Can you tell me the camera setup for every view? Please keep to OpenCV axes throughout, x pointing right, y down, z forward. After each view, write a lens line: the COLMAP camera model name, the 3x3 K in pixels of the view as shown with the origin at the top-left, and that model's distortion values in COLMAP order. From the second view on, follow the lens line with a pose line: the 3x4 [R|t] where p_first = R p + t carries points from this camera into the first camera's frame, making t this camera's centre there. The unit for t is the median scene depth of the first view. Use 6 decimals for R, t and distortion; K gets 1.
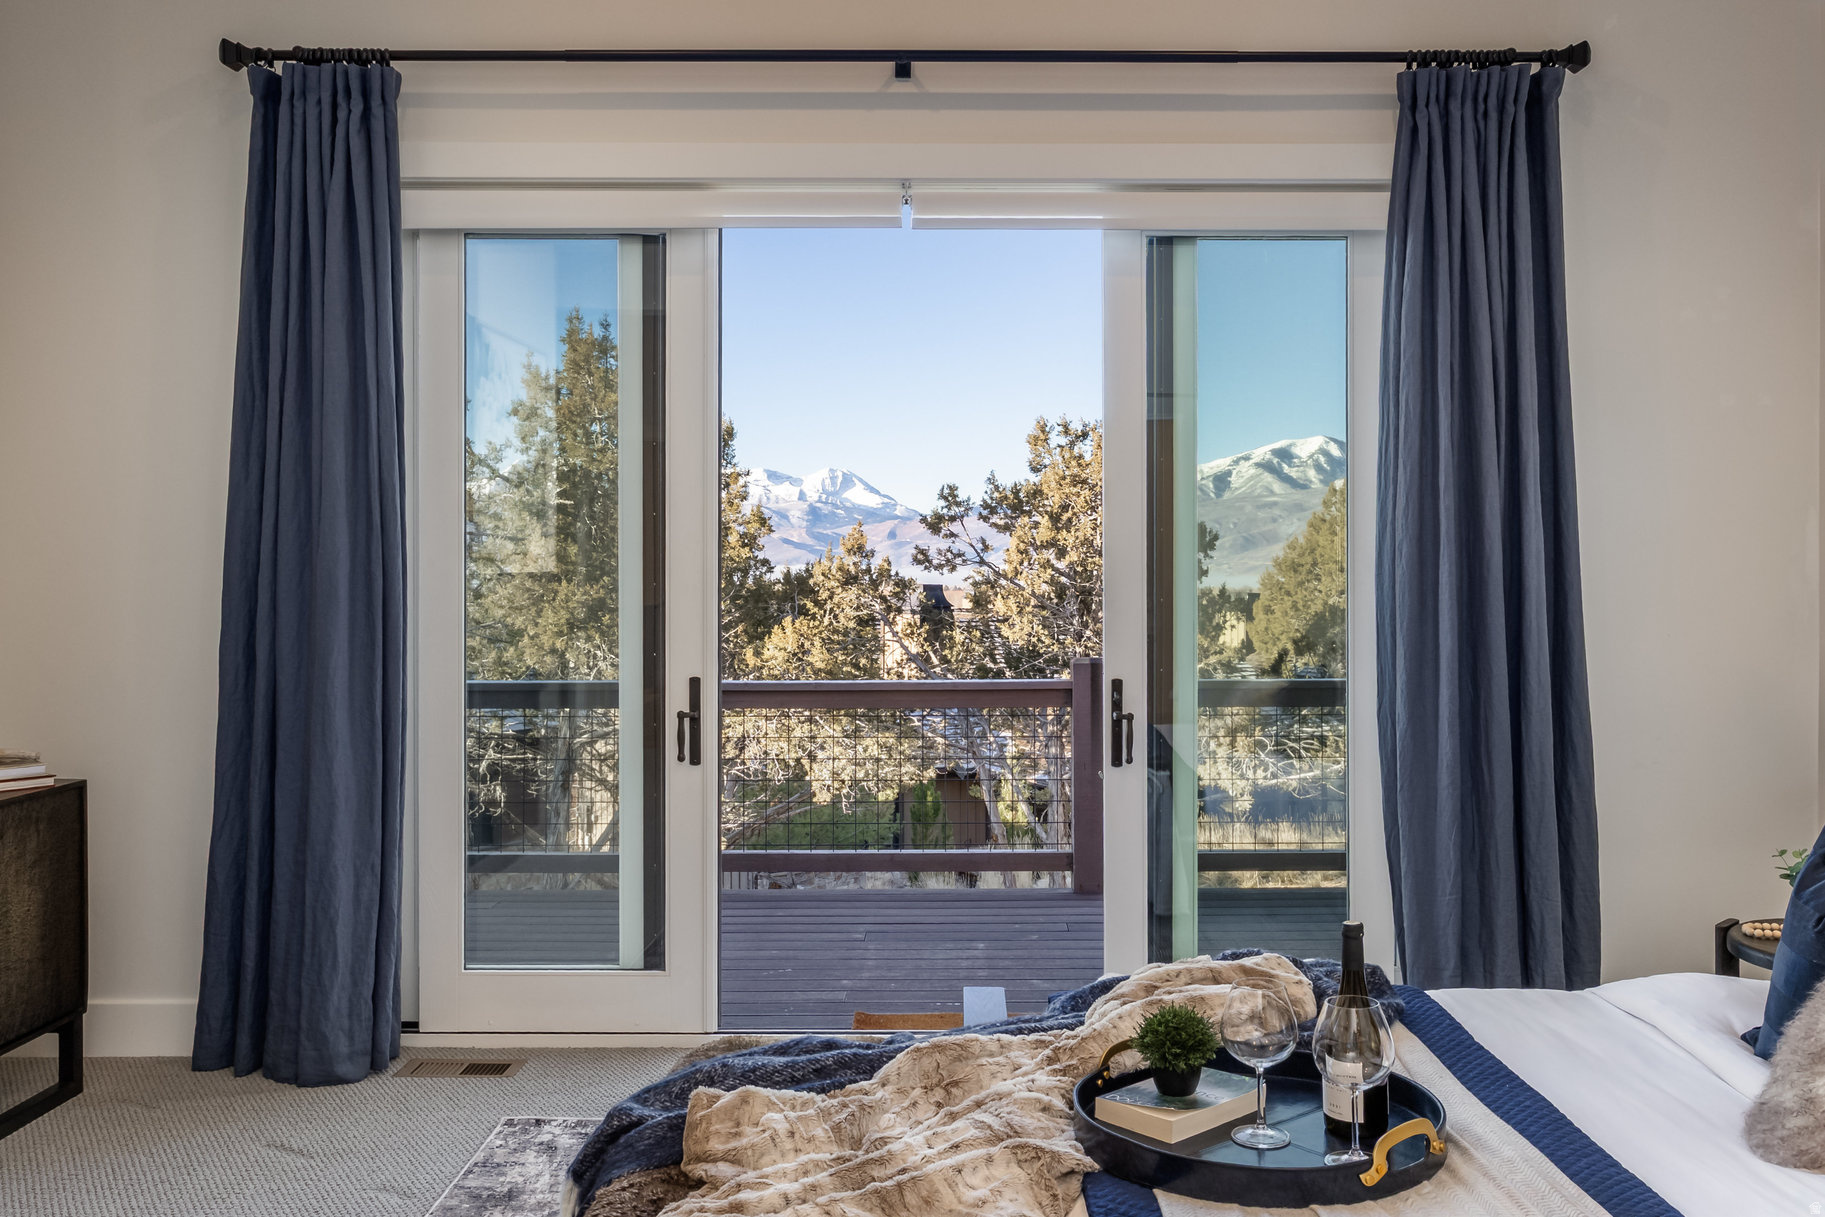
lens RADIAL K [[1460.8, 0, 913.0], [0, 1460.8, 555.7], [0, 0, 1]] dist [-0.000257, 0.011048]
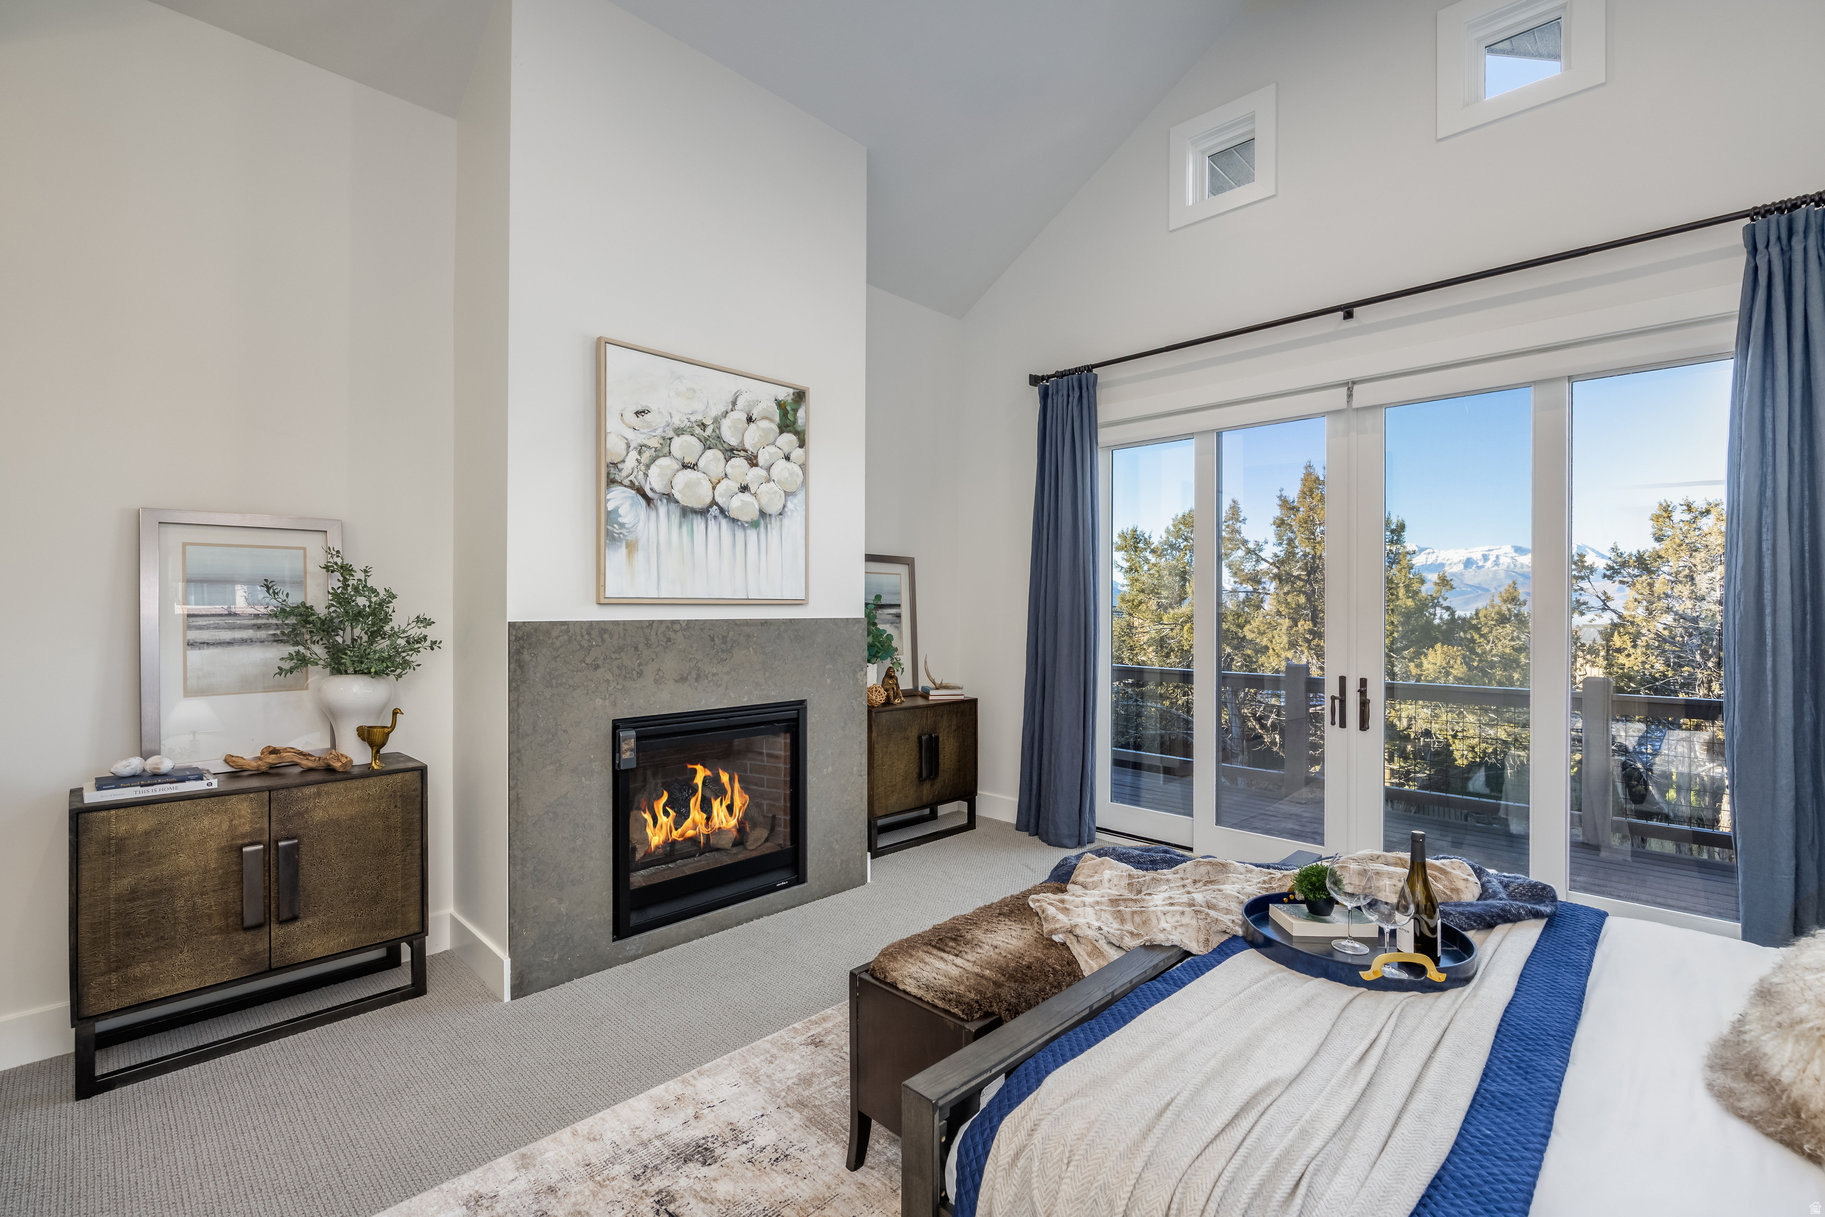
lens RADIAL K [[801.5, 0, 907.0], [0, 801.5, 600.8], [0, 0, 1]] dist [-0.003746, -0.001023]
pose [[0.713028, -0.003103, -0.701128, 0.106878], [-0.000008, 0.999990, -0.004434, 0.000245], [0.701135, 0.003167, 0.713021, -0.003938]]
